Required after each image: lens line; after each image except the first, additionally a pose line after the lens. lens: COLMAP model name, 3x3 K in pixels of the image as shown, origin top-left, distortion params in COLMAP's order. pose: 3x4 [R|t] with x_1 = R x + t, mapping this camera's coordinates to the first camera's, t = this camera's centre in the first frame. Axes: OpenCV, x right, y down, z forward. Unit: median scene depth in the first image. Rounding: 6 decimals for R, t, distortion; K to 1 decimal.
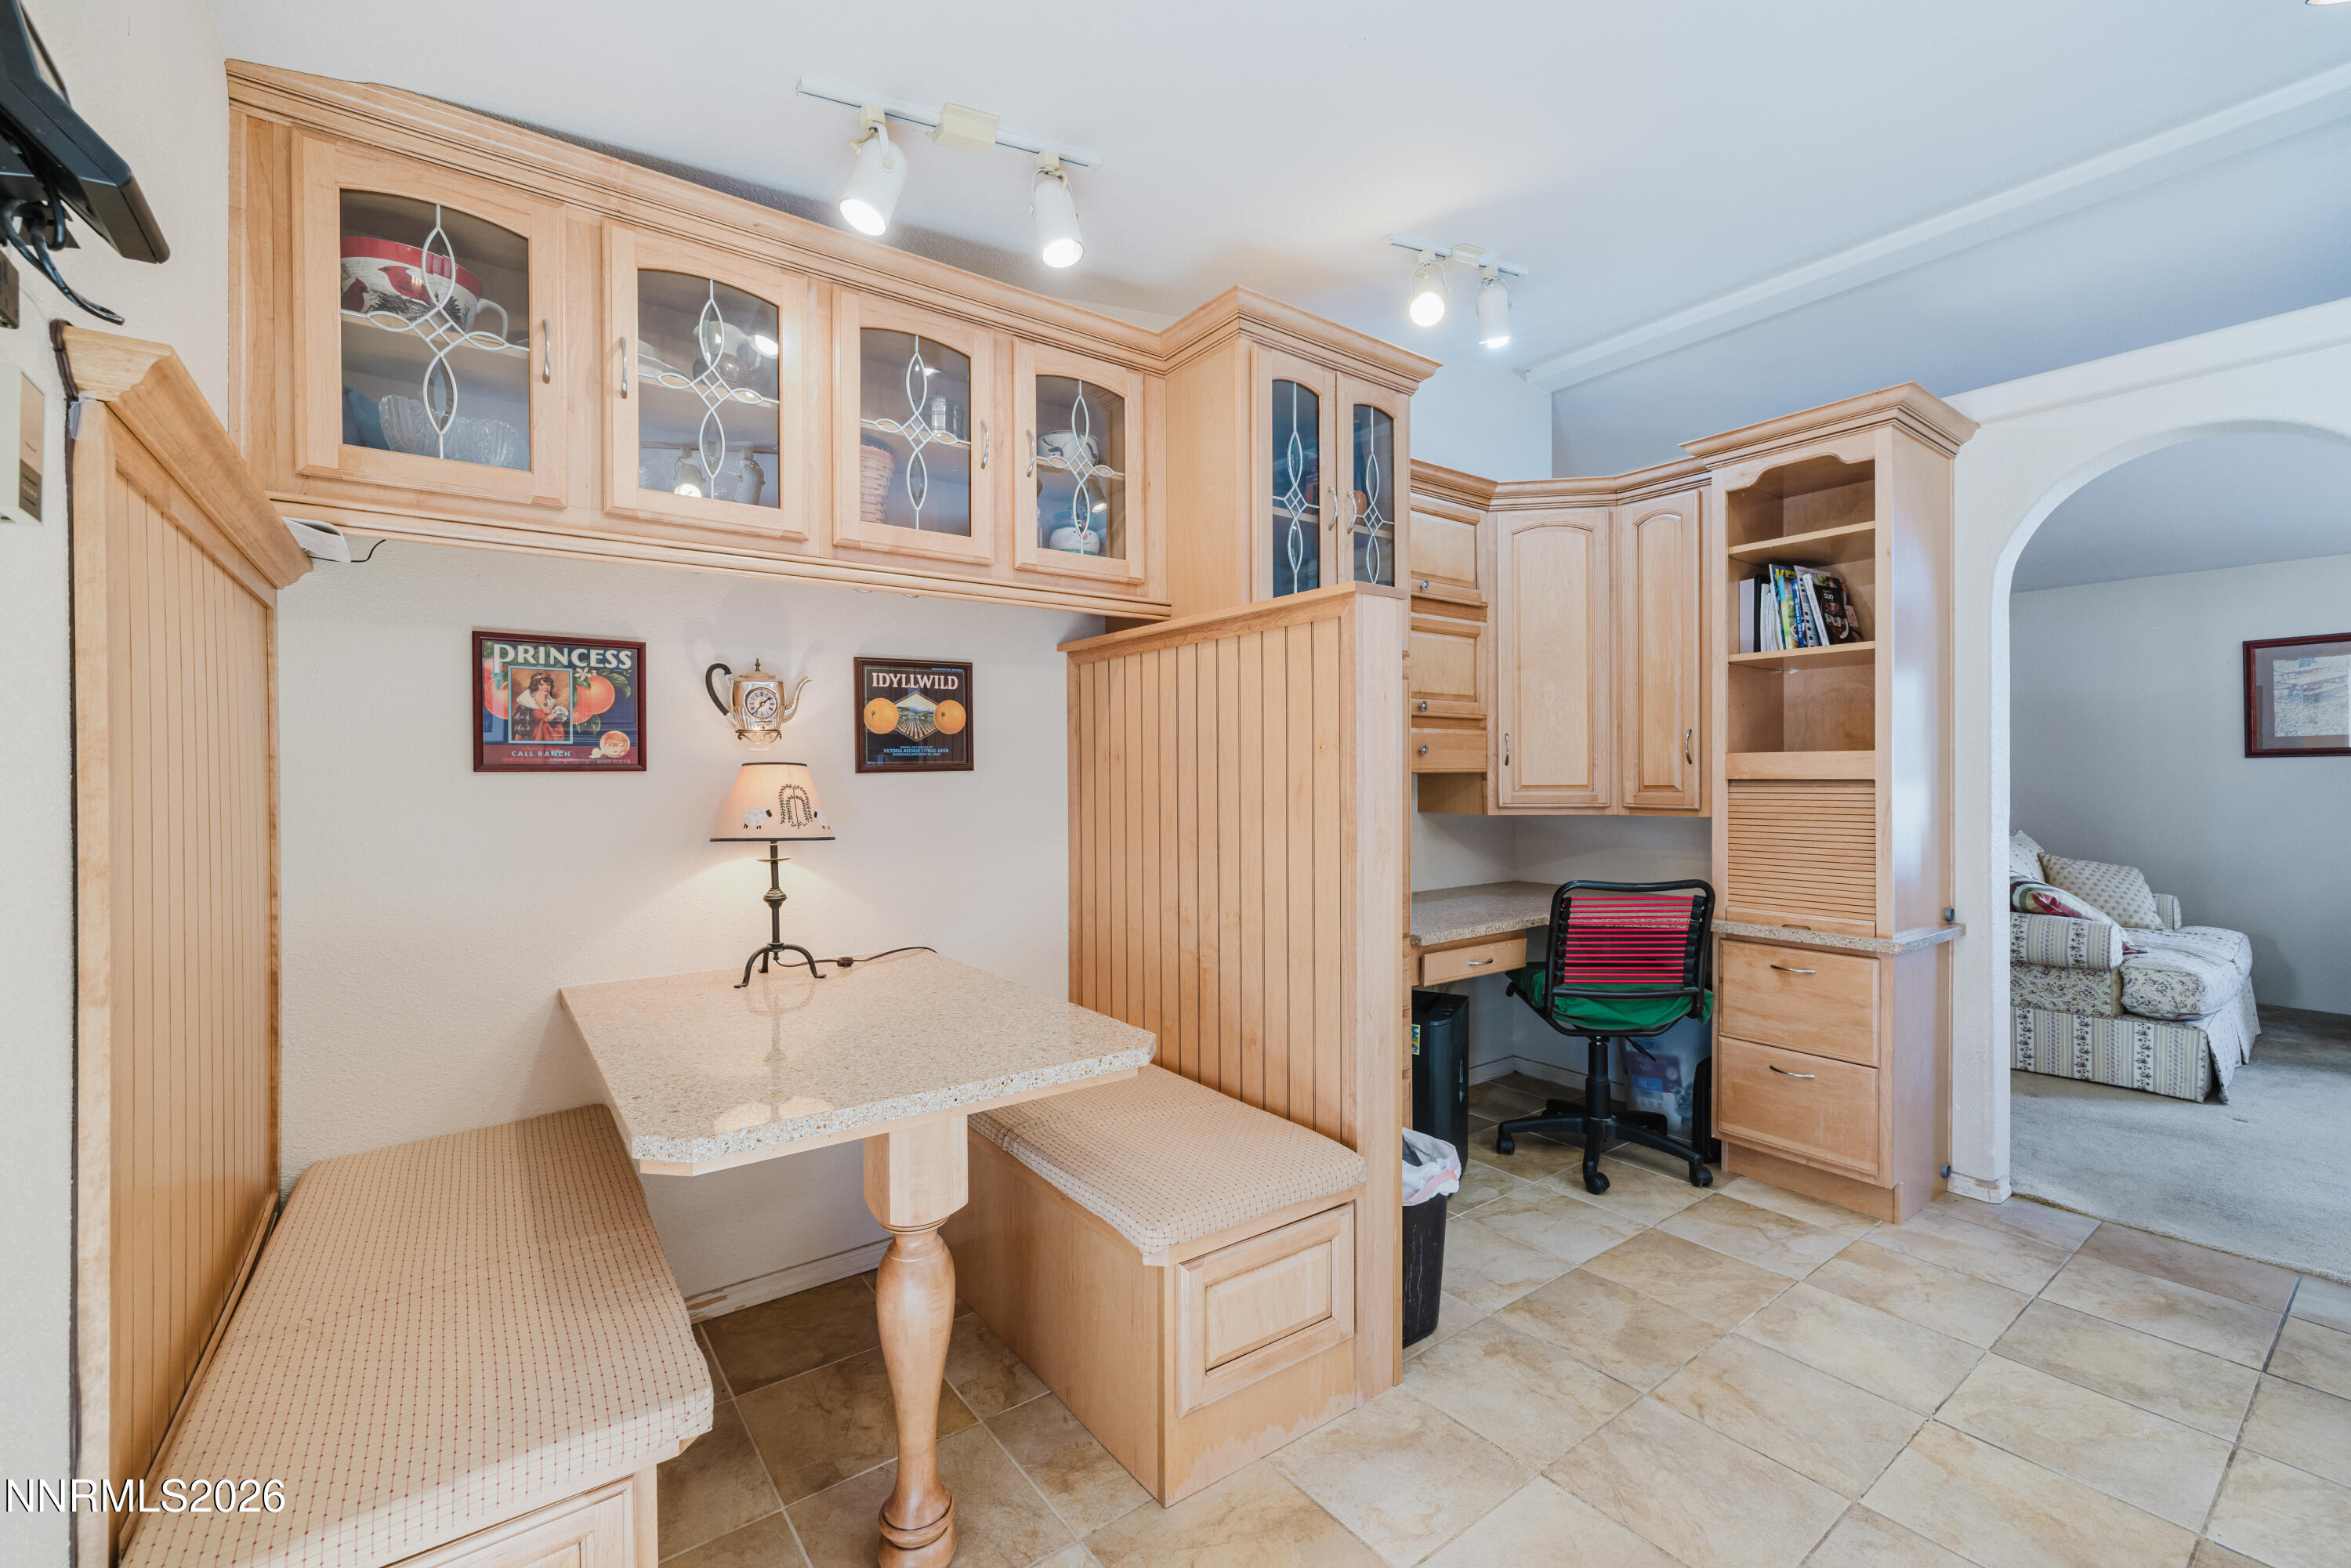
lens RADIAL K [[975.4, 0, 1169.2], [0, 975.4, 779.0], [0, 0, 1]] dist [-0.000667, -0.000178]
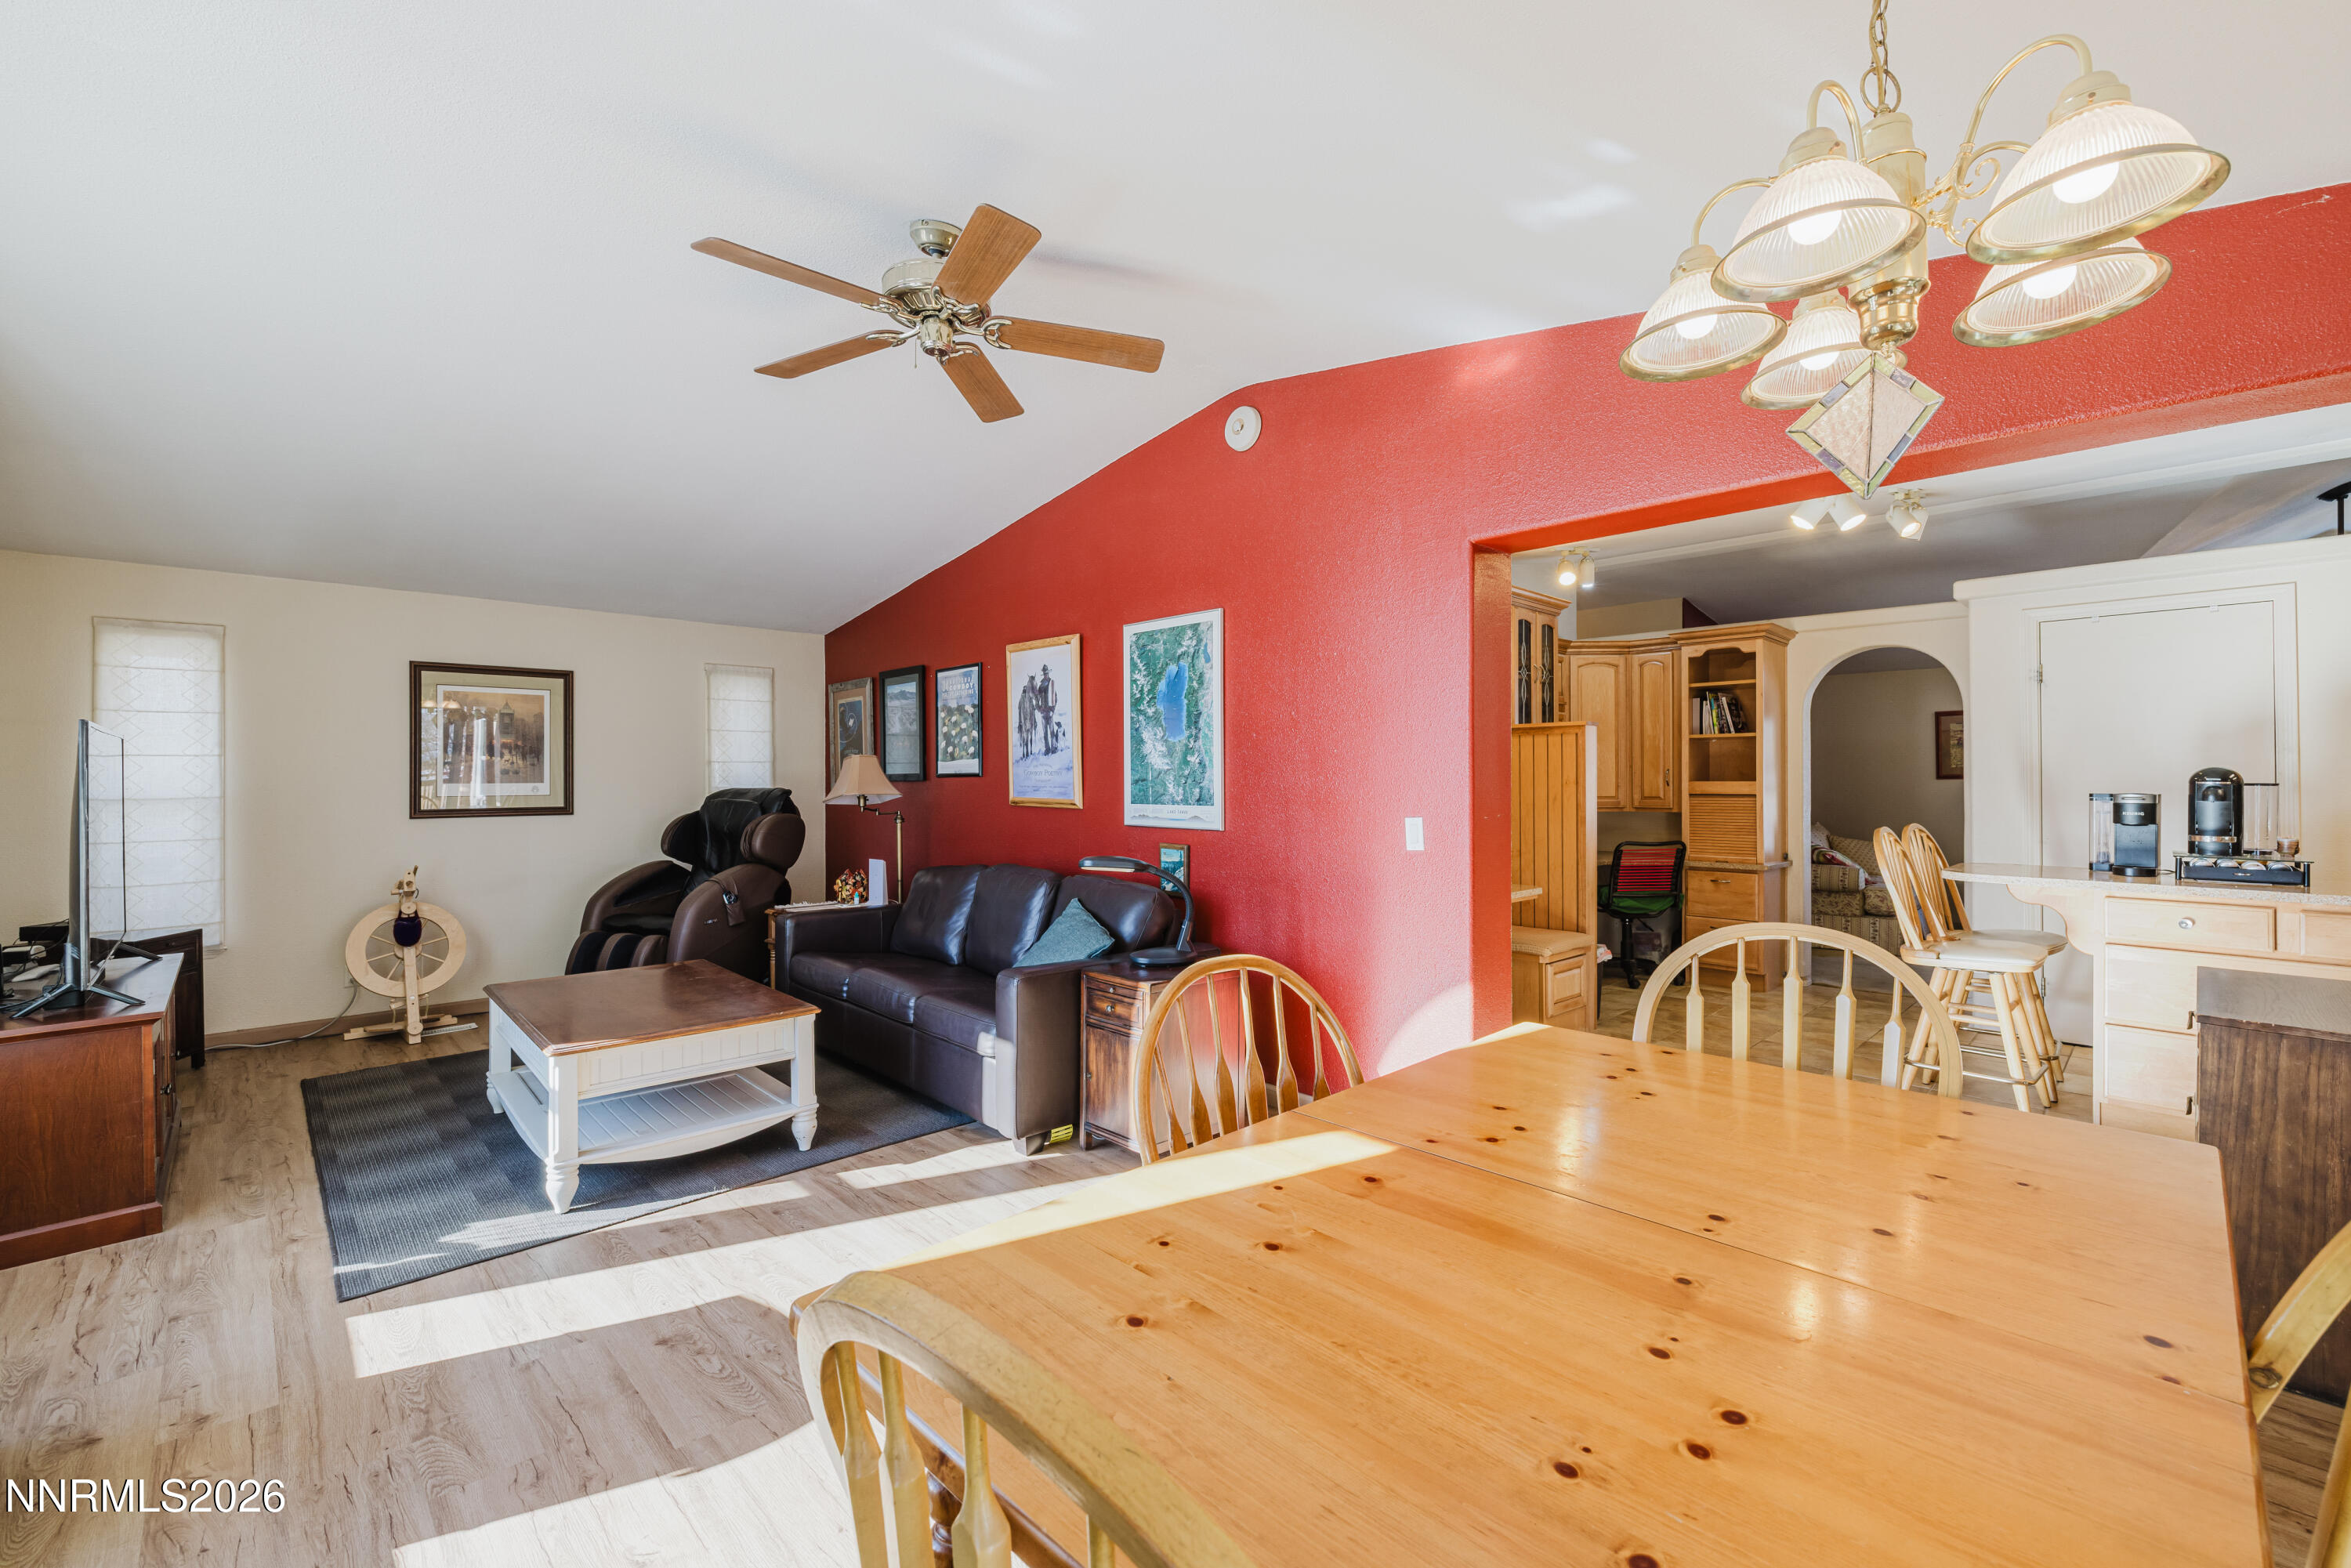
lens RADIAL K [[975.4, 0, 1181.3], [0, 975.4, 786.9], [0, 0, 1]] dist [-0.000667, -0.000178]
pose [[0.991119, -0.000327, 0.132980, -0.795206], [0.000724, 0.999995, -0.002941, -0.009435], [-0.132979, 0.003011, 0.991114, -0.942058]]
